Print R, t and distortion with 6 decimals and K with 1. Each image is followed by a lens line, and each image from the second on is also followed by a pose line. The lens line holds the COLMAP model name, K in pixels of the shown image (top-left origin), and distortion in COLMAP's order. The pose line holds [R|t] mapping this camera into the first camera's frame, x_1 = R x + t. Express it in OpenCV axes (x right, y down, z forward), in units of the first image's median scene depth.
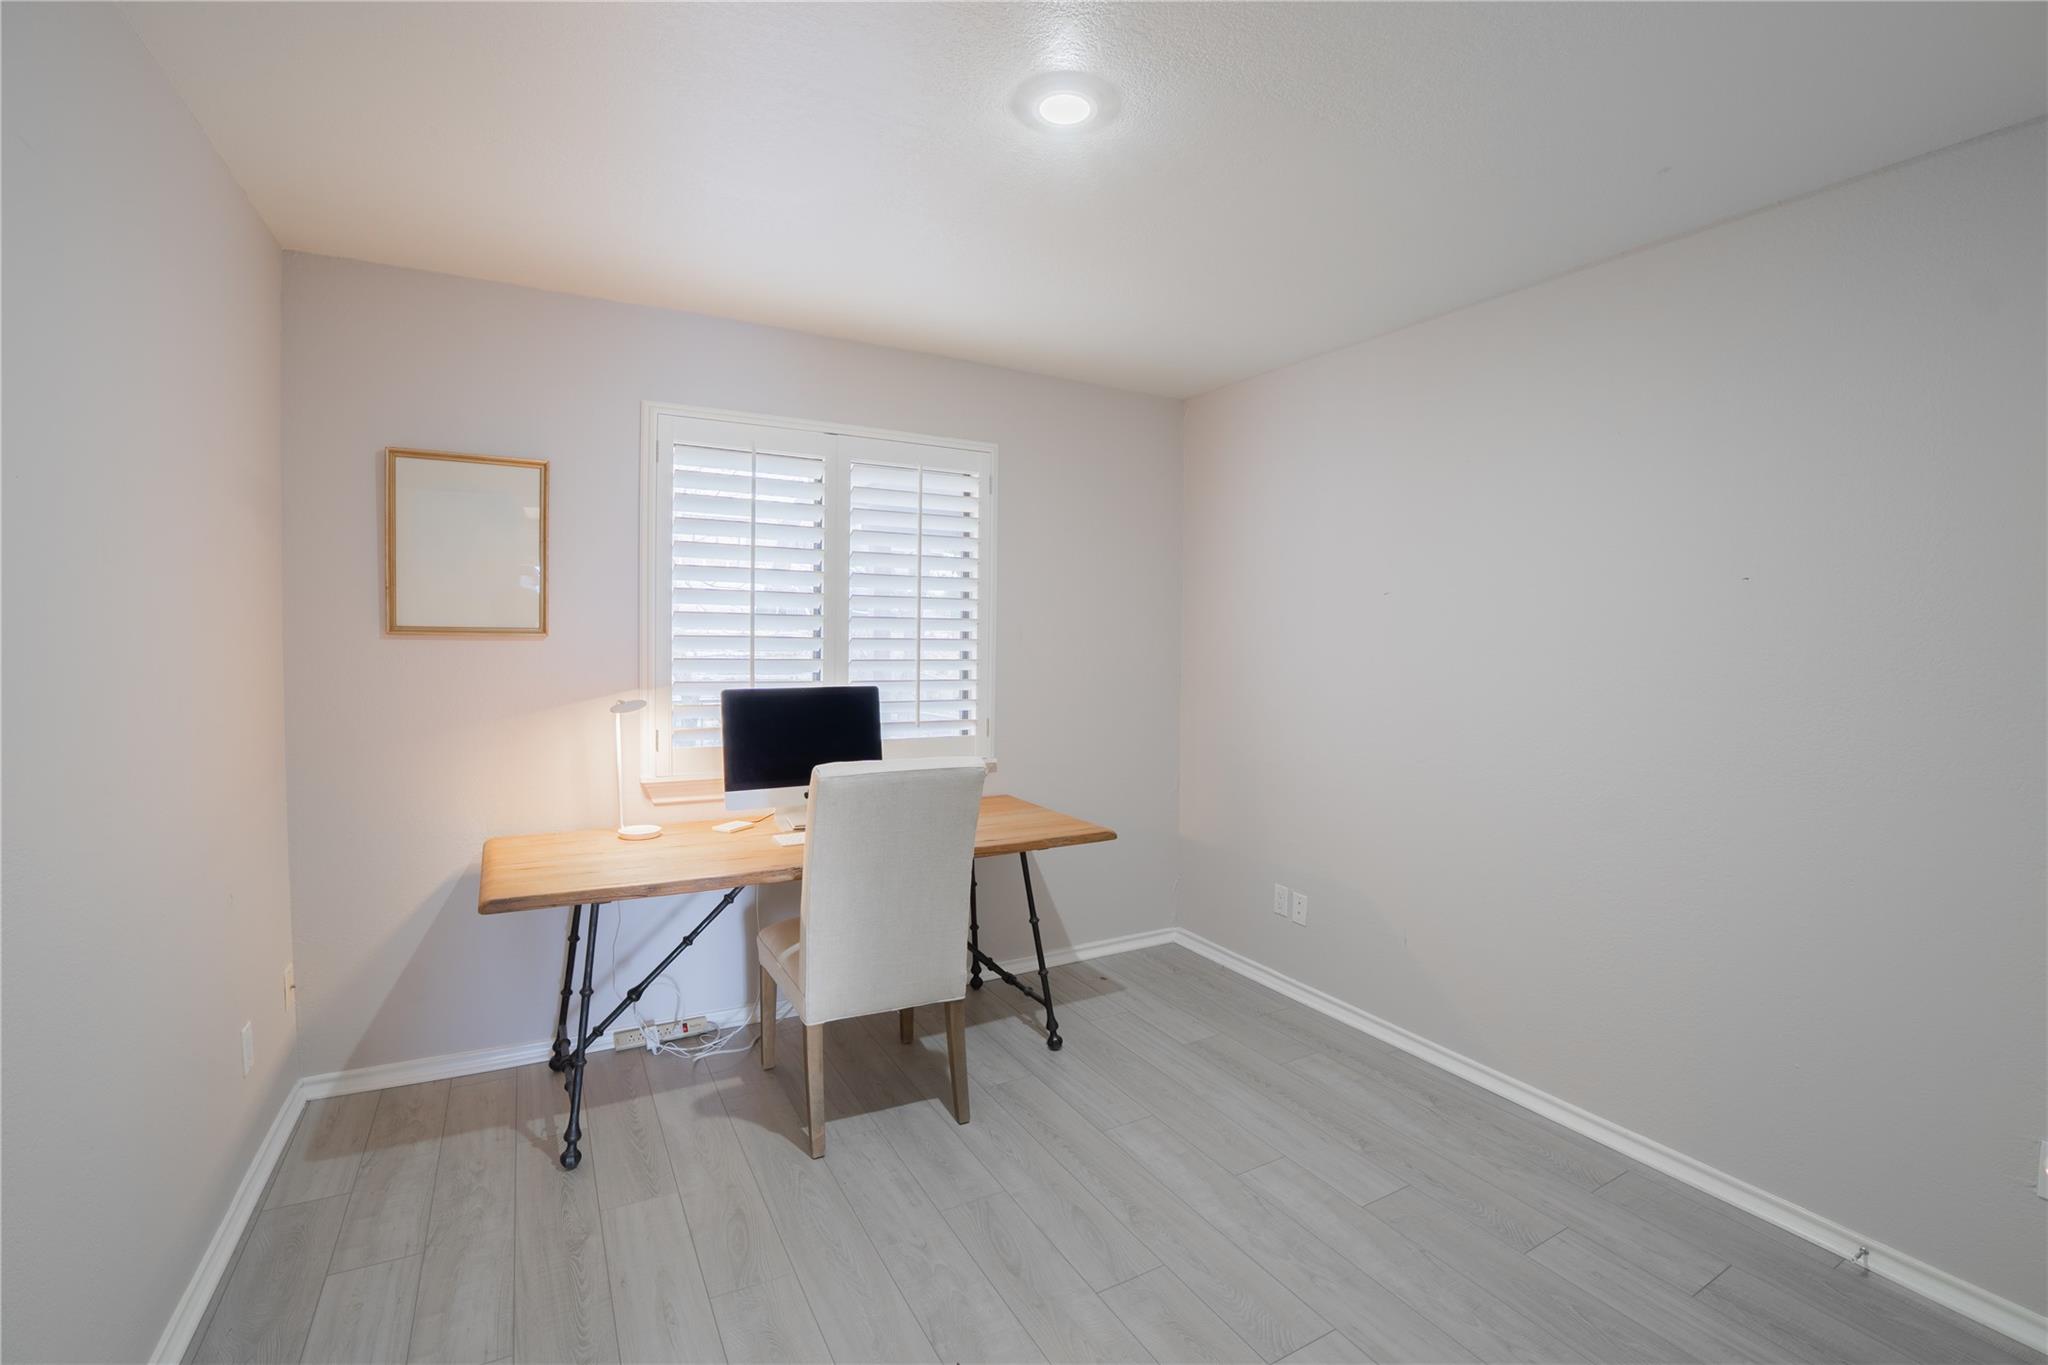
lens RADIAL K [[915.2, 0, 1024.0], [0, 915.2, 682.5], [0, 0, 1]] dist [0.000365, 0.000059]
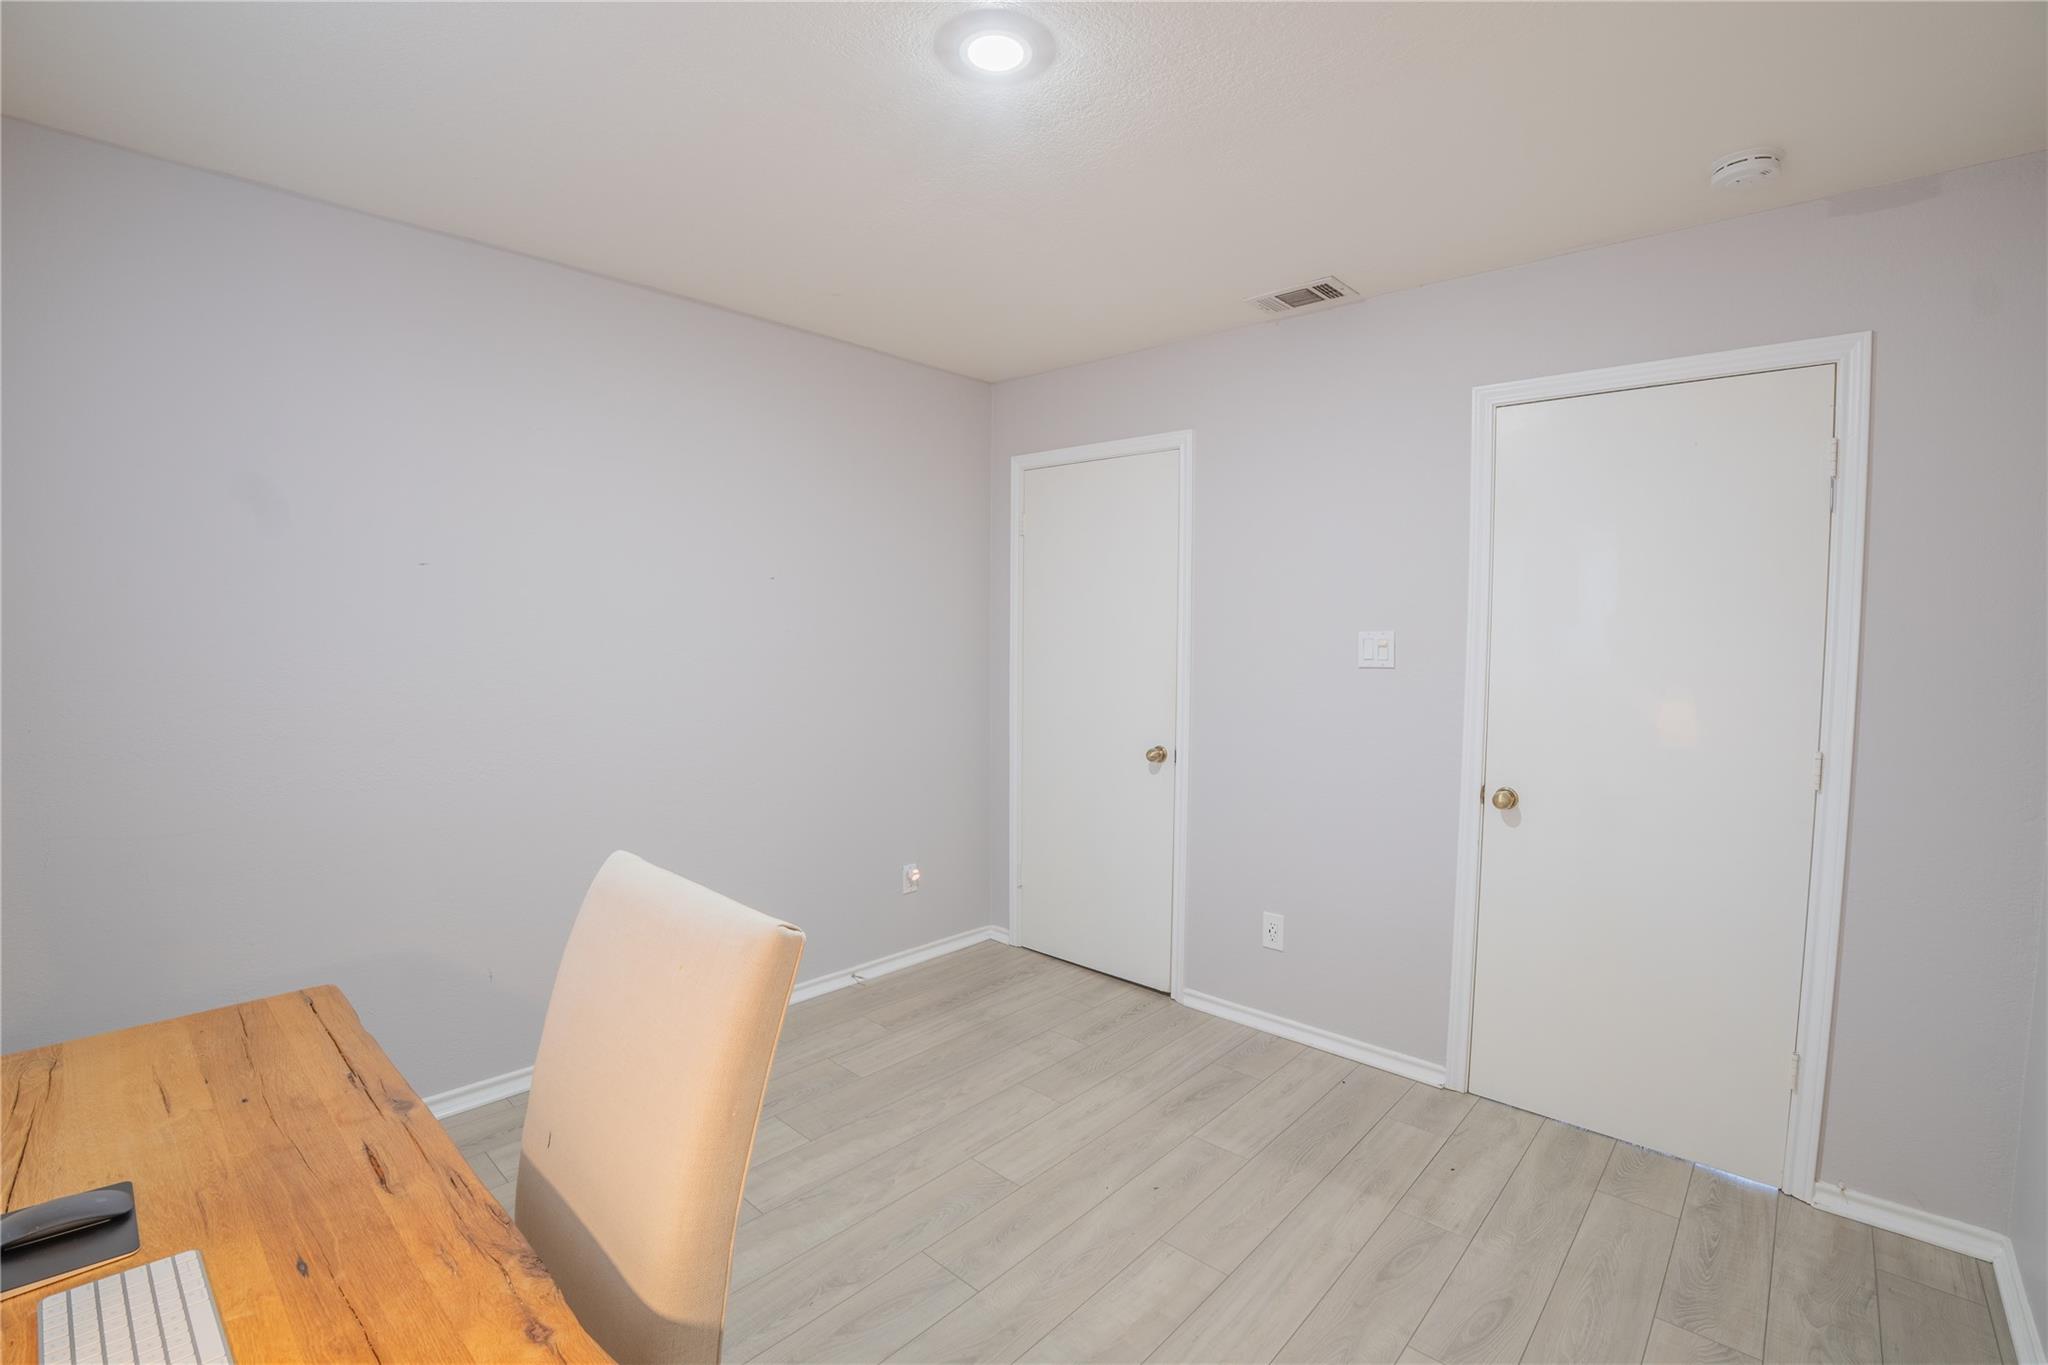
lens RADIAL K [[915.2, 0, 1024.0], [0, 915.2, 682.5], [0, 0, 1]] dist [0.000365, 0.000059]
pose [[-0.321801, -0.068334, 0.944338, -0.823871], [0.002218, 0.997335, 0.072925, -0.077789], [-0.946805, 0.025562, -0.320792, 1.224095]]
